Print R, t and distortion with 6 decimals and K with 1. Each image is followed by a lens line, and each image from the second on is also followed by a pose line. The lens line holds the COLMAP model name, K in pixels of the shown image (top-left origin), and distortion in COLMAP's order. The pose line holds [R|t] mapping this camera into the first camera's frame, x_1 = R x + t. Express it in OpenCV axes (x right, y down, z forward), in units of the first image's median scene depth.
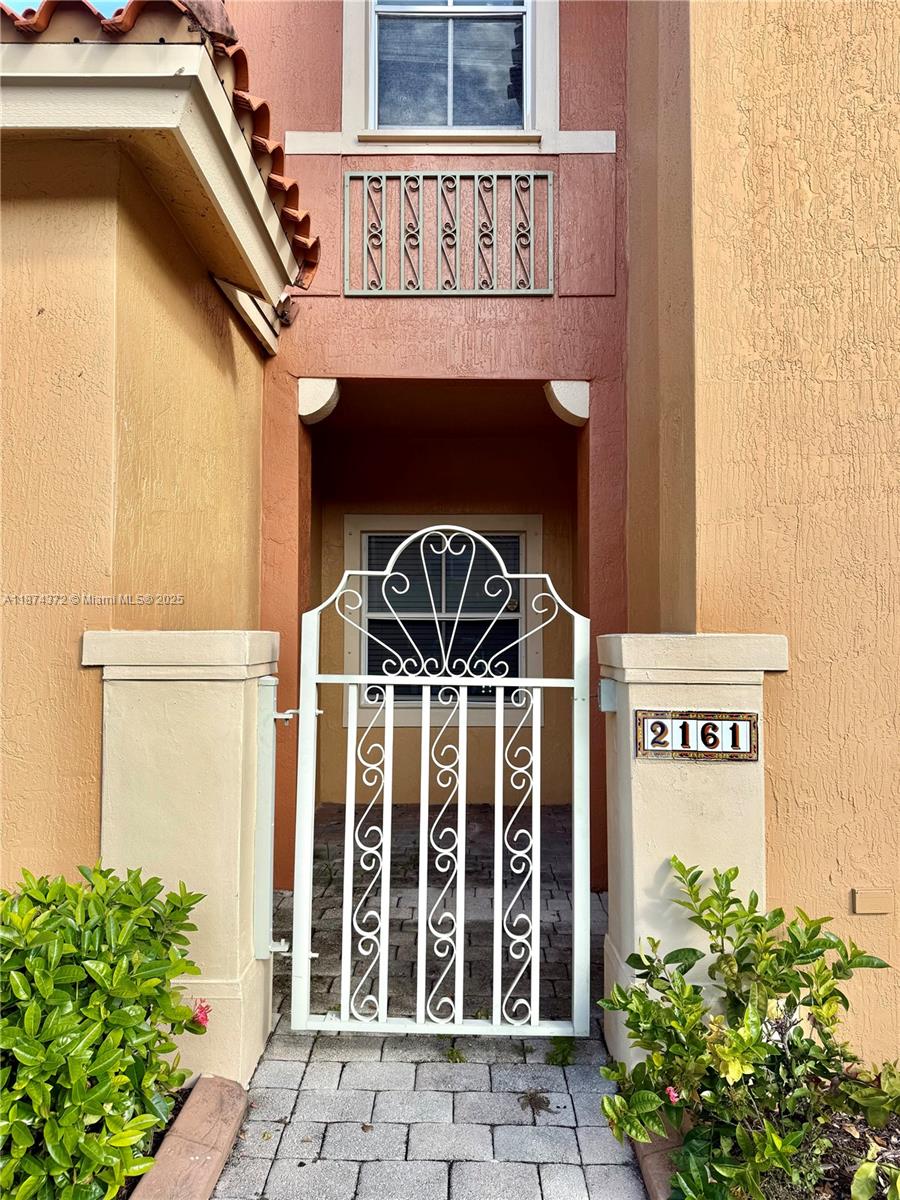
lens RADIAL K [[834.8, 0, 443.7], [0, 834.8, 604.7], [0, 0, 1]] dist [0.114041, -0.166383]
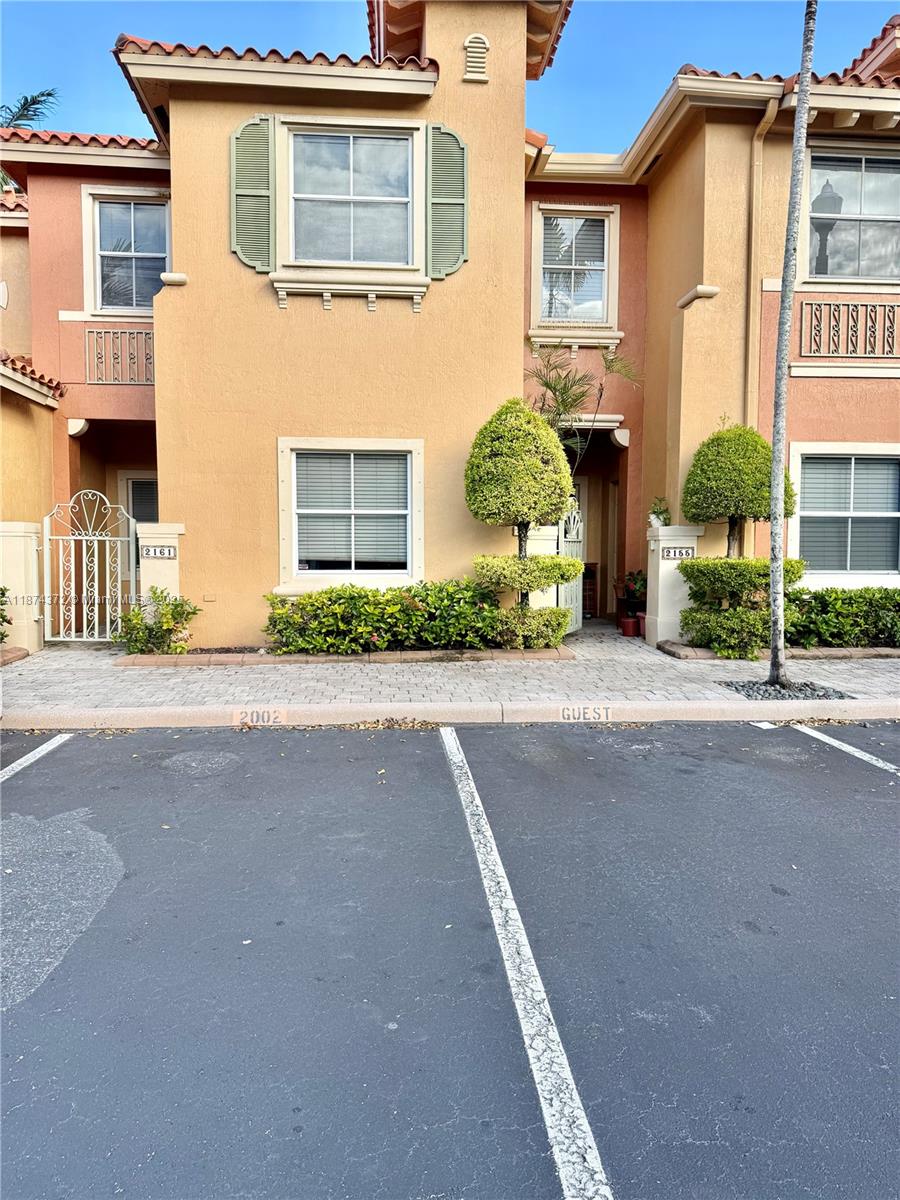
lens RADIAL K [[843.6, 0, 448.4], [0, 843.6, 602.4], [0, 0, 1]] dist [0.125932, -0.203656]
pose [[0.996339, -0.003317, 0.085422, 1.113423], [-0.004444, 0.995886, 0.090506, 0.032213], [-0.085371, -0.090554, 0.992226, -2.477664]]
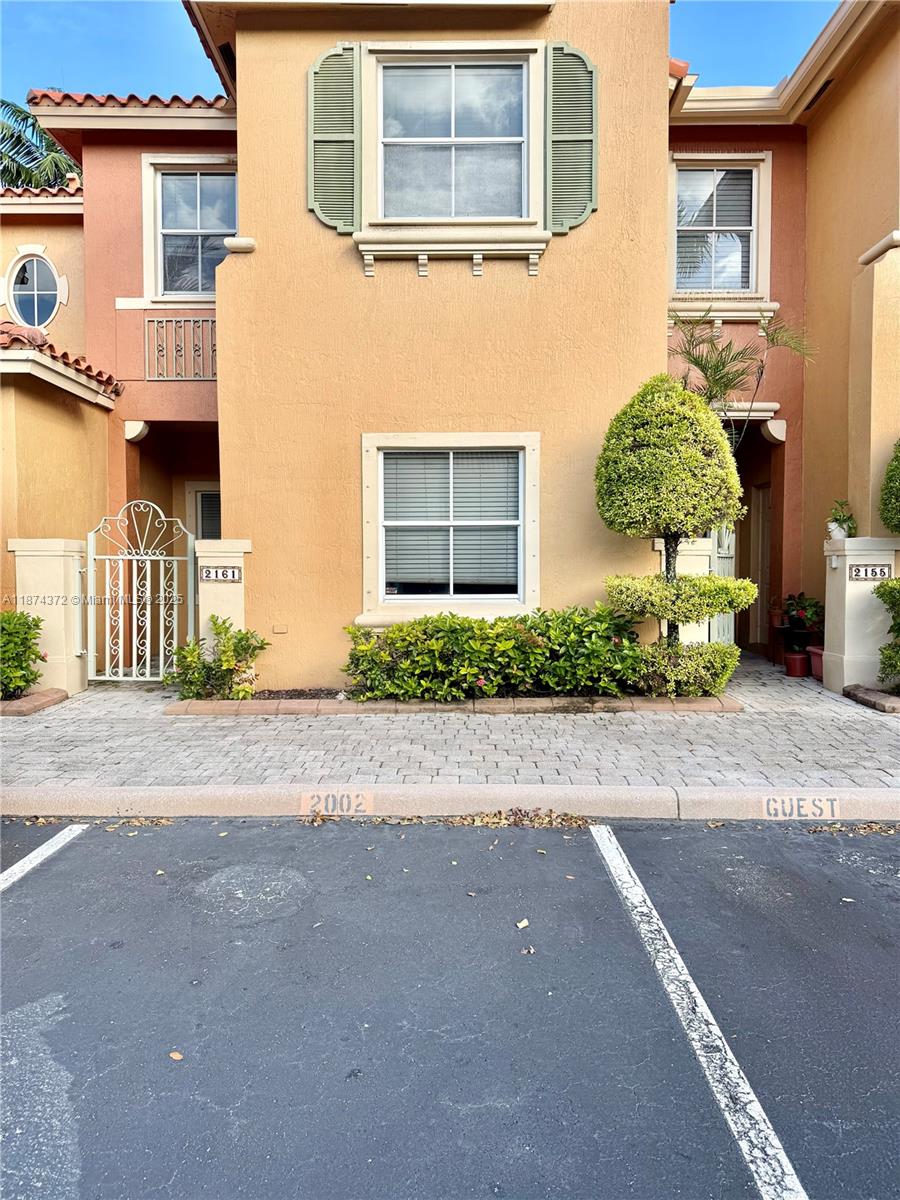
lens RADIAL K [[840.0, 0, 449.2], [0, 840.0, 596.8], [0, 0, 1]] dist [0.118802, -0.166589]
pose [[0.999983, -0.002211, -0.005310, 1.027297], [0.002550, 0.997898, 0.064760, 0.041241], [0.005156, -0.064772, 0.997887, -1.793481]]
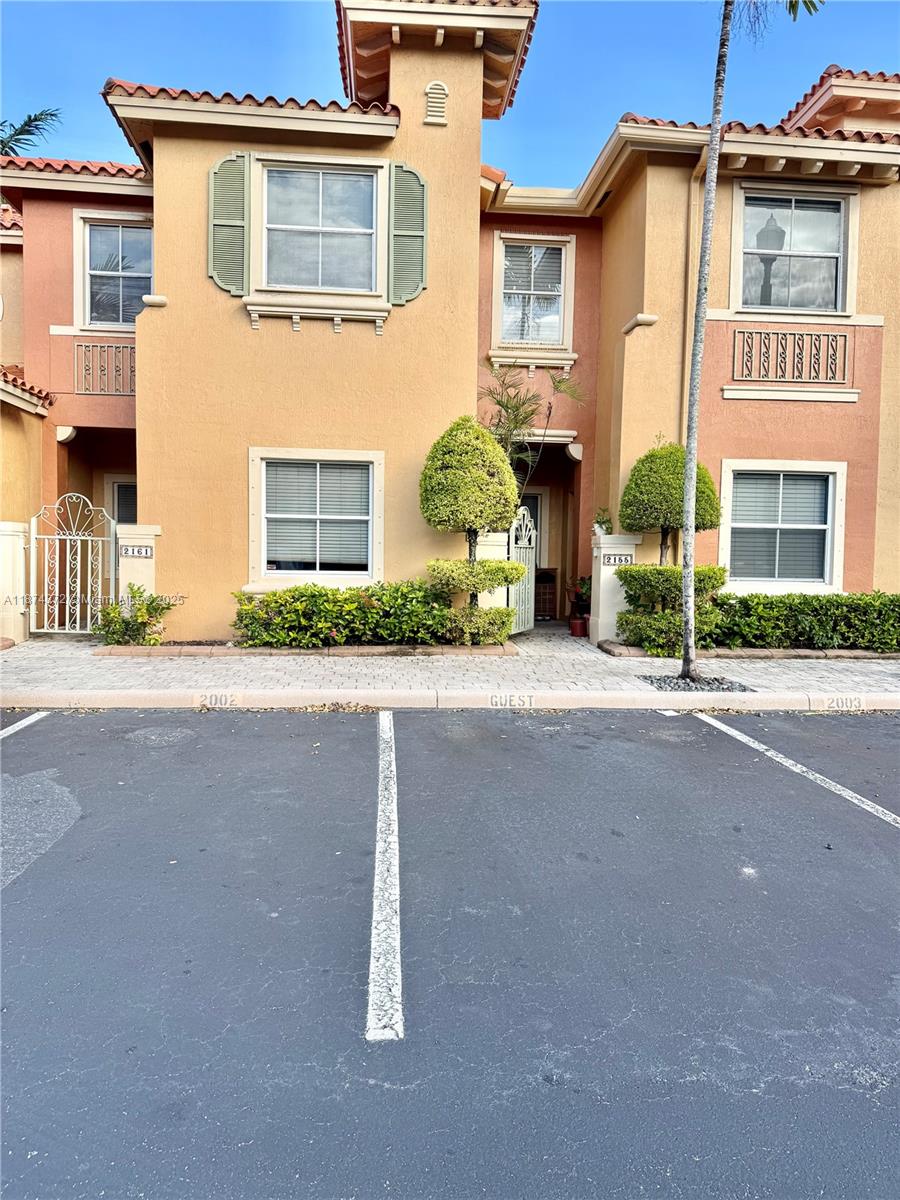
lens RADIAL K [[844.5, 0, 450.0], [0, 844.5, 600.0], [0, 0, 1]] dist [0.134127, -0.232958]
pose [[0.995763, 0.011768, 0.091206, 1.262544], [-0.019273, 0.996459, 0.081845, 0.026131], [-0.089919, -0.083256, 0.992463, -2.781057]]
